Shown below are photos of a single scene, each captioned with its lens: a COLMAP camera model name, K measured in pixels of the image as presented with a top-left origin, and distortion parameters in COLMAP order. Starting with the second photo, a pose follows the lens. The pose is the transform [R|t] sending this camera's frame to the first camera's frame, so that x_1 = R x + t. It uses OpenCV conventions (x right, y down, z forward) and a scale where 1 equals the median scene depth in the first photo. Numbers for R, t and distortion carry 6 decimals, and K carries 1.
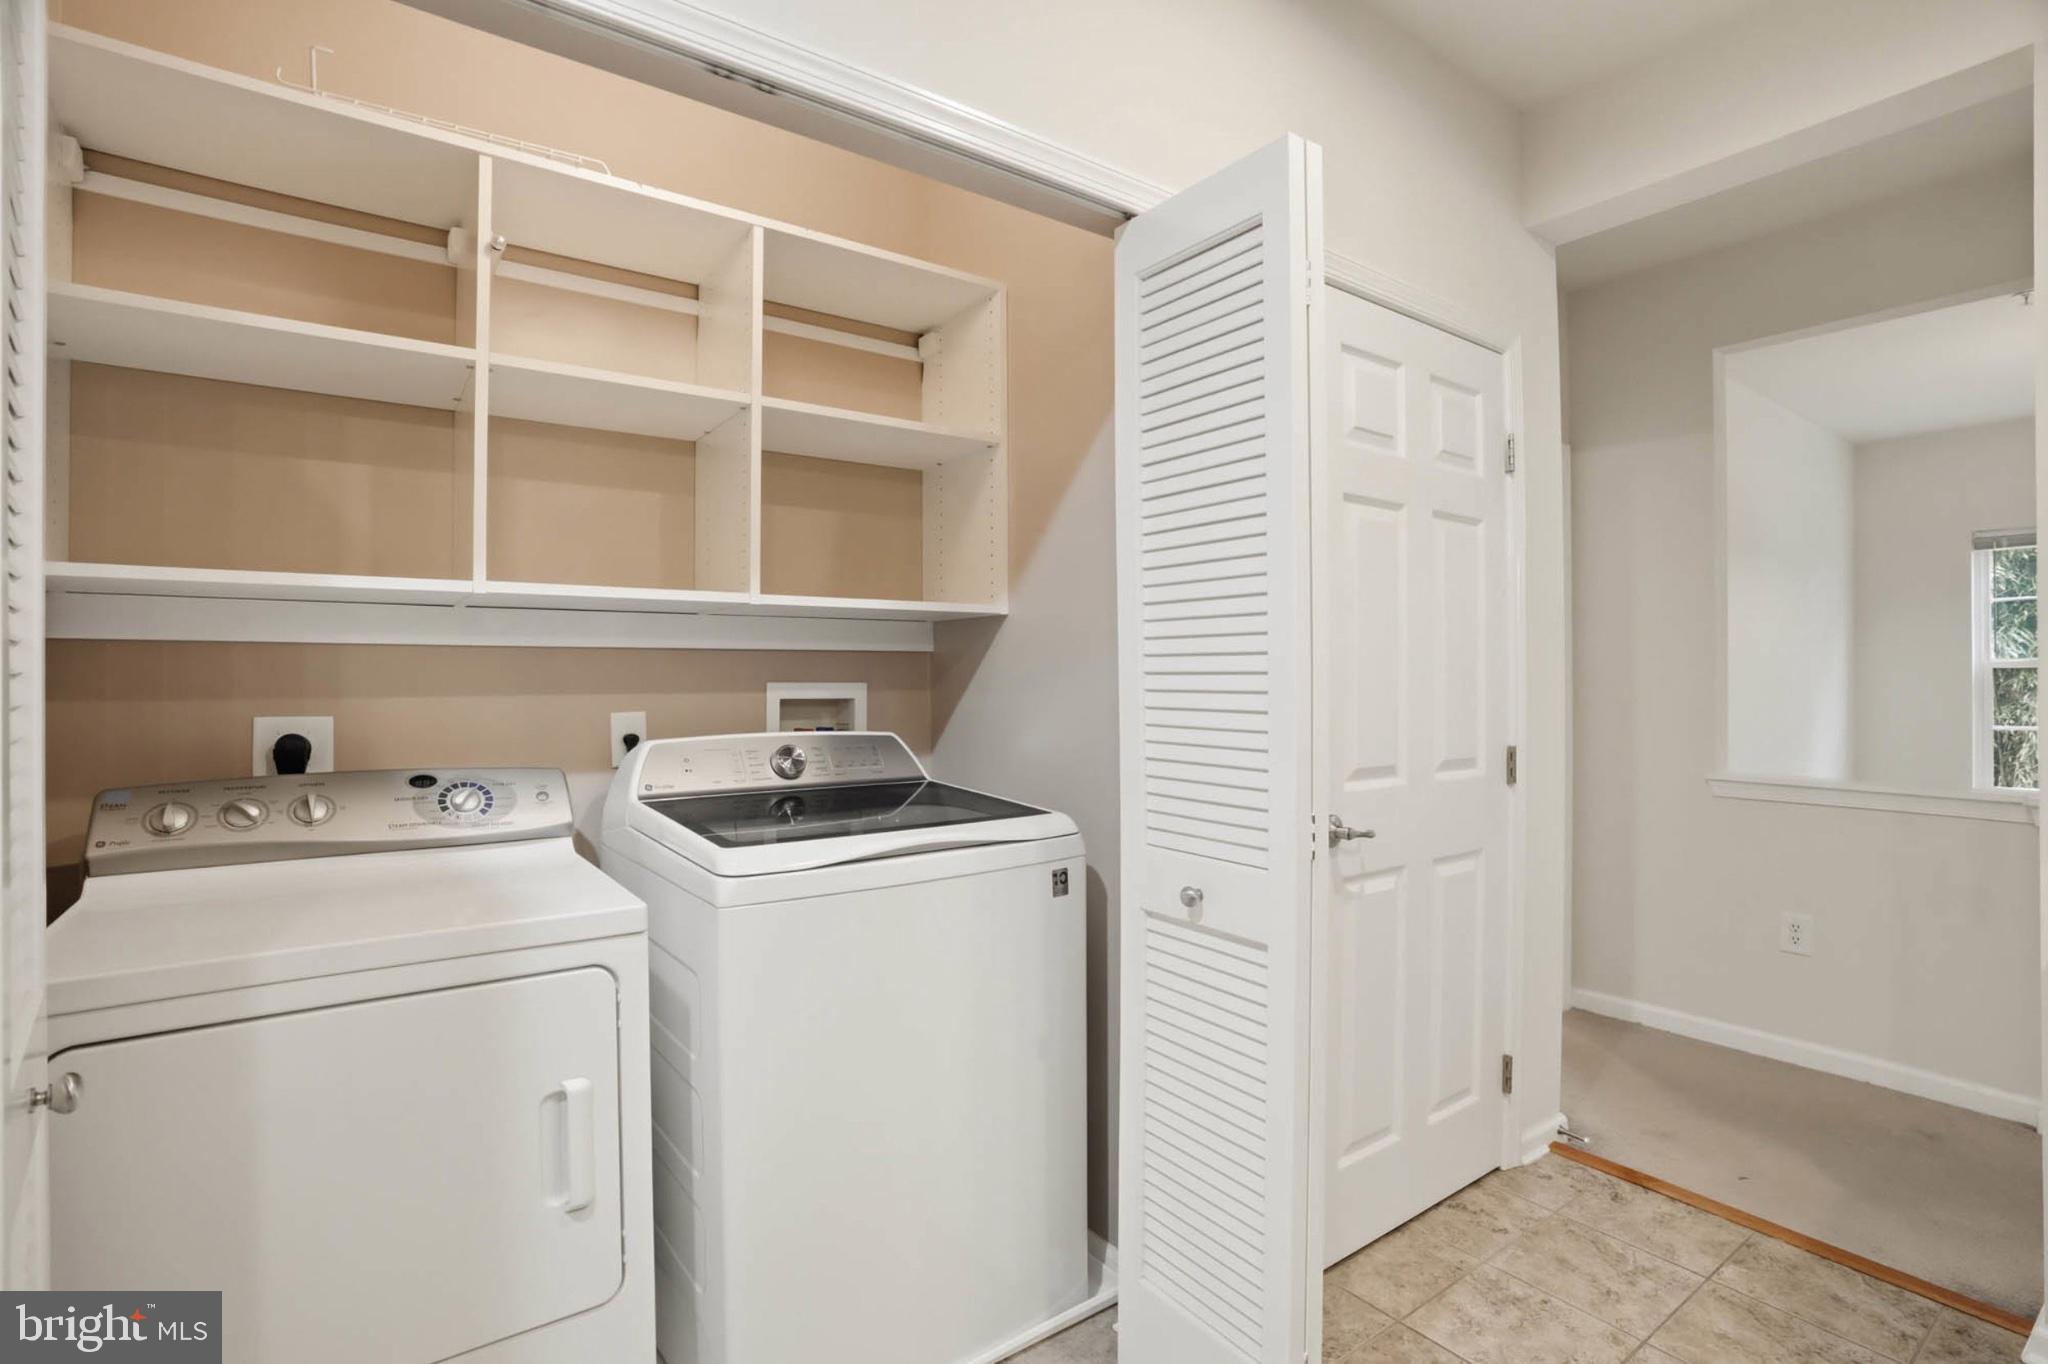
lens RADIAL K [[932.8, 0, 1031.9], [0, 932.8, 680.0], [0, 0, 1]] dist [0.001075, 0.000527]
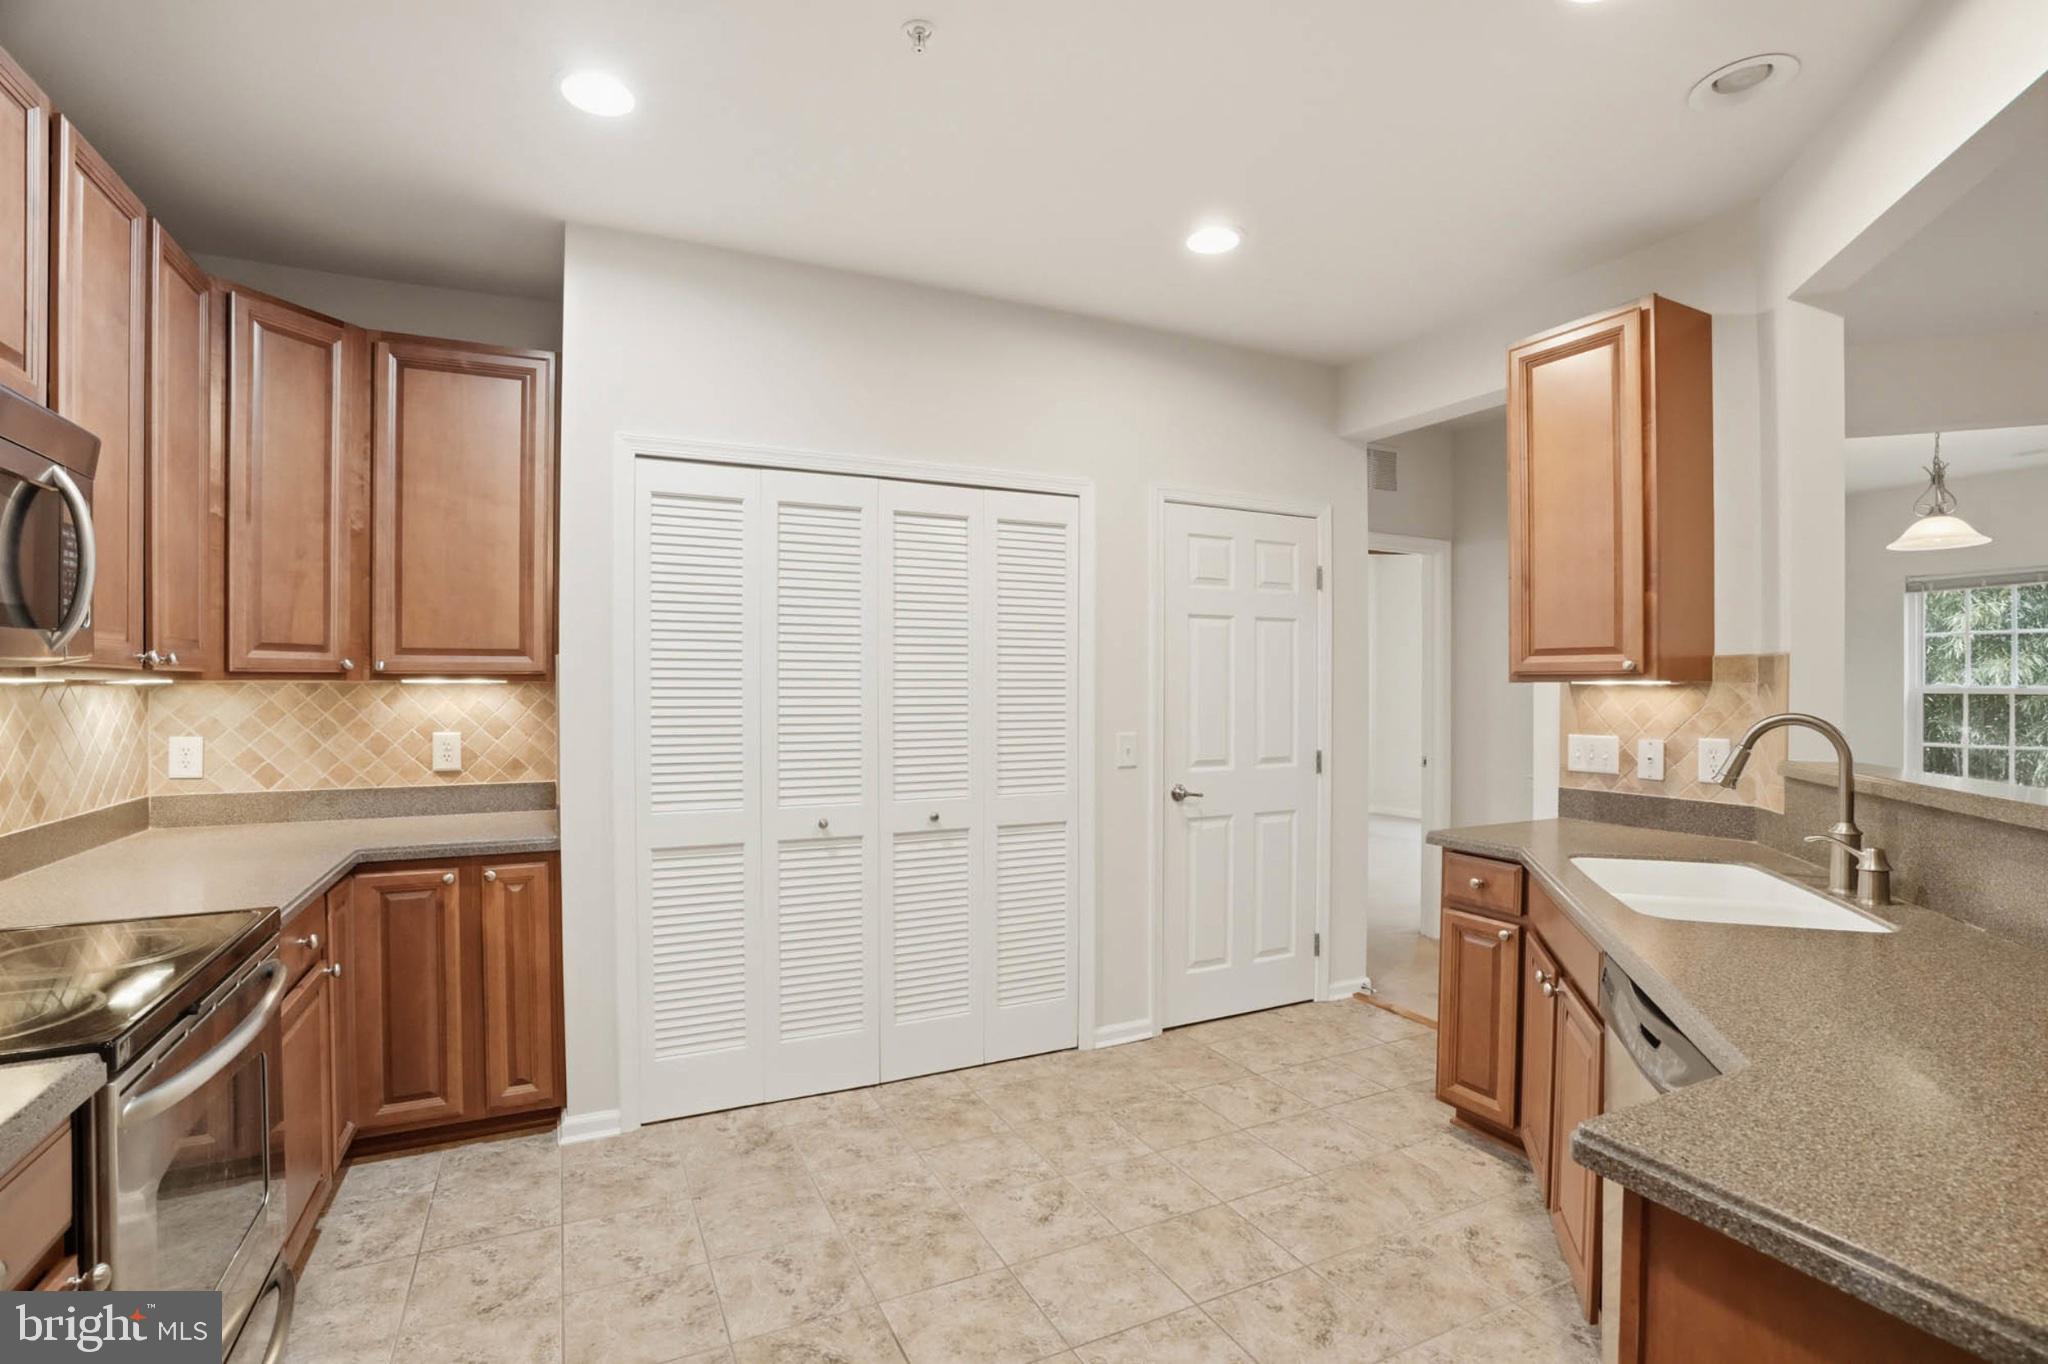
lens RADIAL K [[960.9, 0, 1012.1], [0, 960.9, 678.9], [0, 0, 1]] dist [-0.036867, 0.010088]
pose [[0.984474, 0.011952, -0.175123, 0.278543], [-0.010818, 0.999914, 0.007425, -0.068932], [0.175197, -0.005415, 0.984519, -0.838326]]
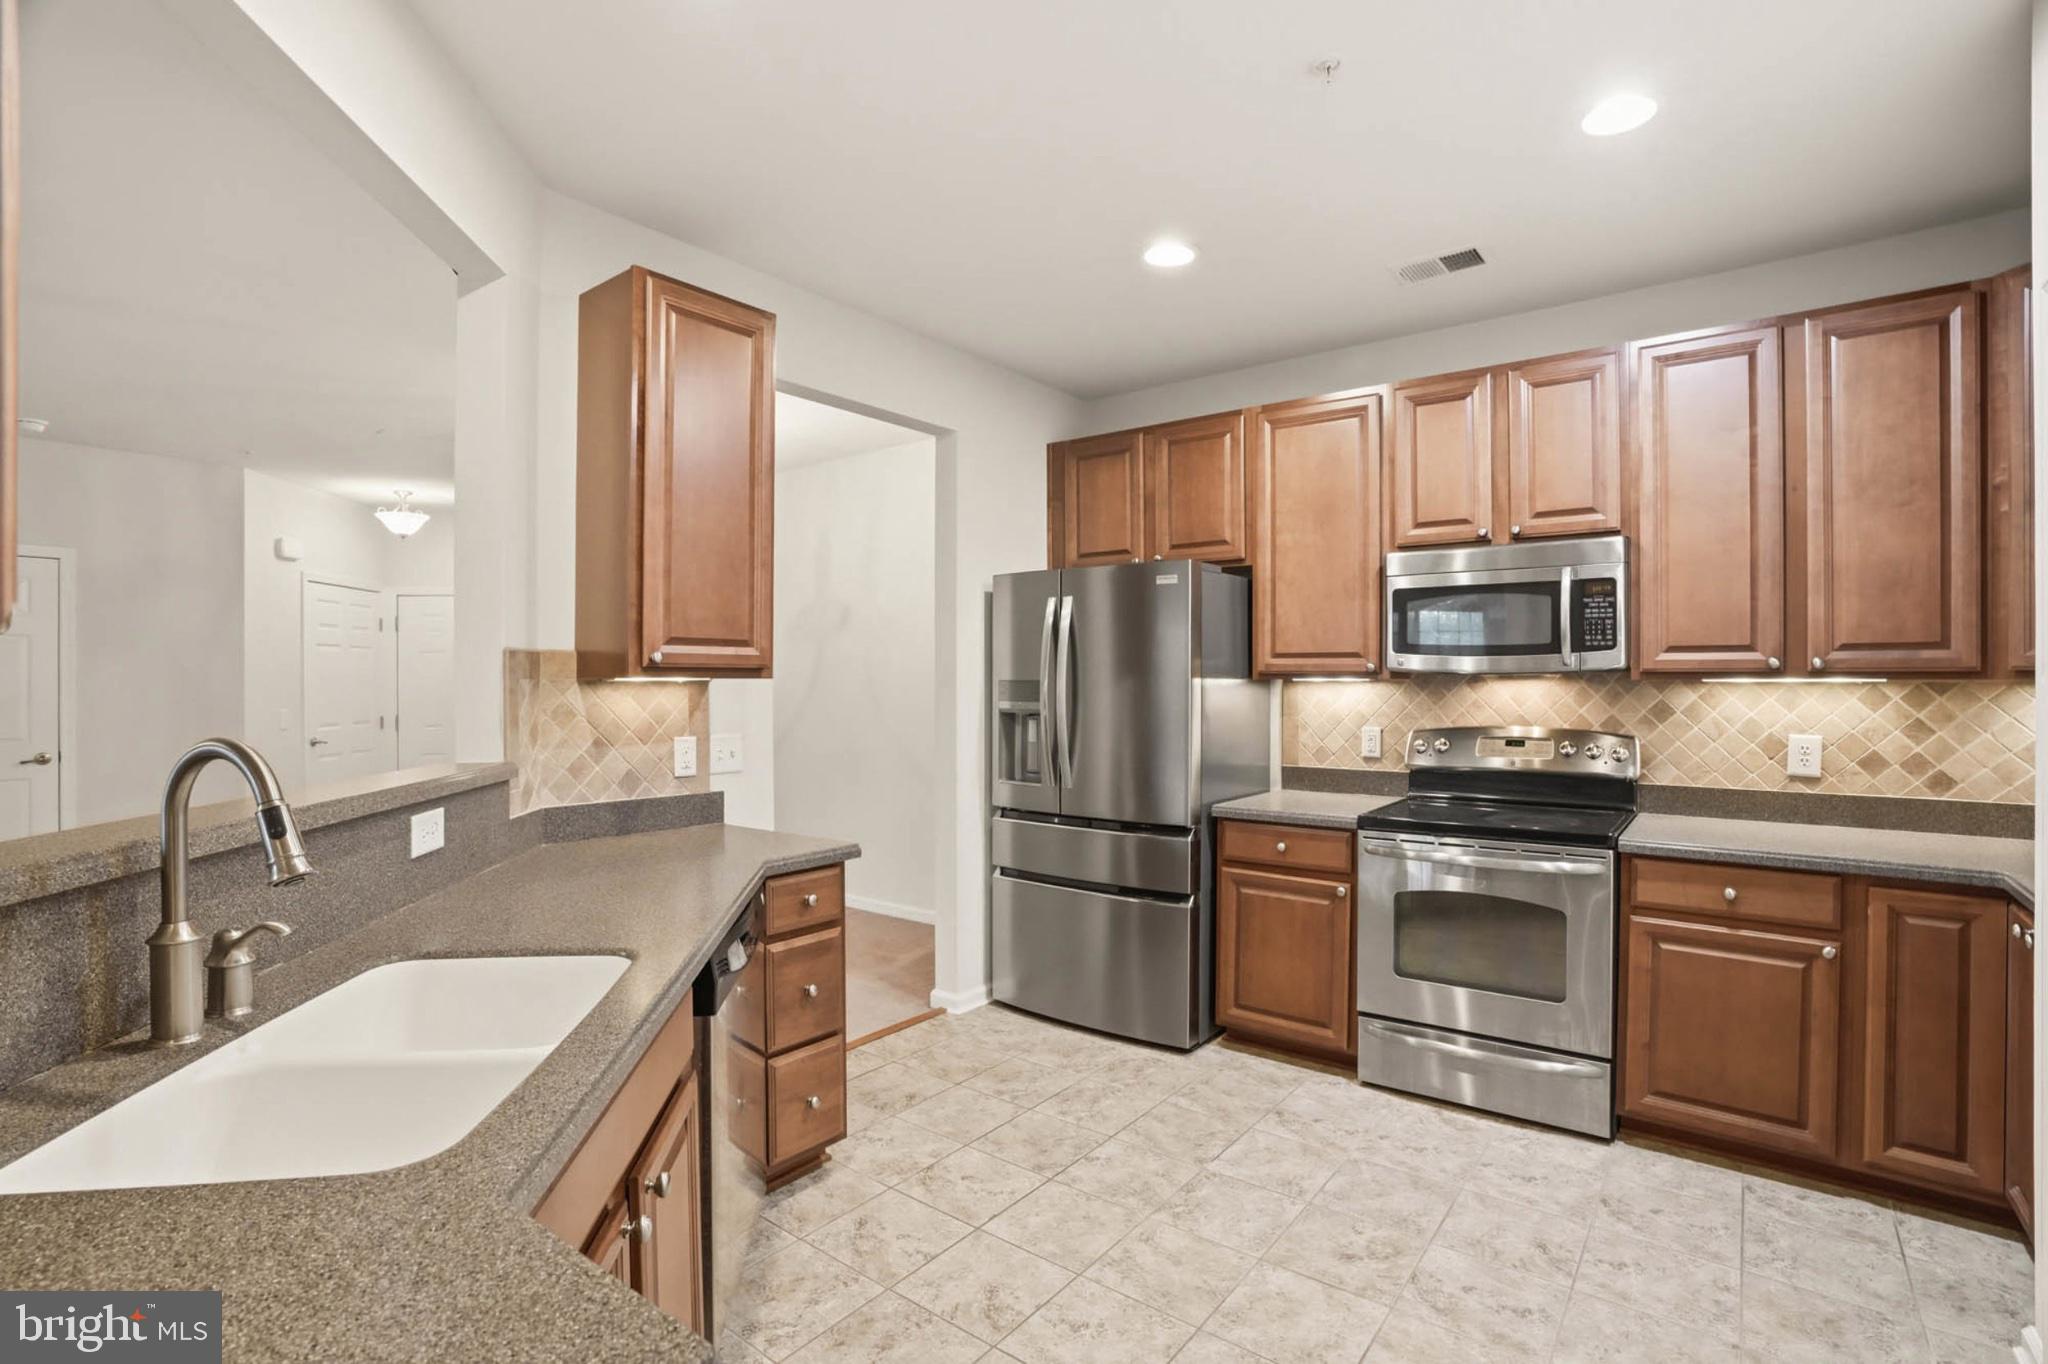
lens RADIAL K [[960.9, 0, 1035.2], [0, 960.9, 683.8], [0, 0, 1]] dist [-0.036867, 0.010088]
pose [[-0.956293, 0.007358, -0.292316, 0.599419], [0.010226, 0.999913, -0.008284, -0.056171], [0.292230, -0.010911, -0.956286, 0.874179]]
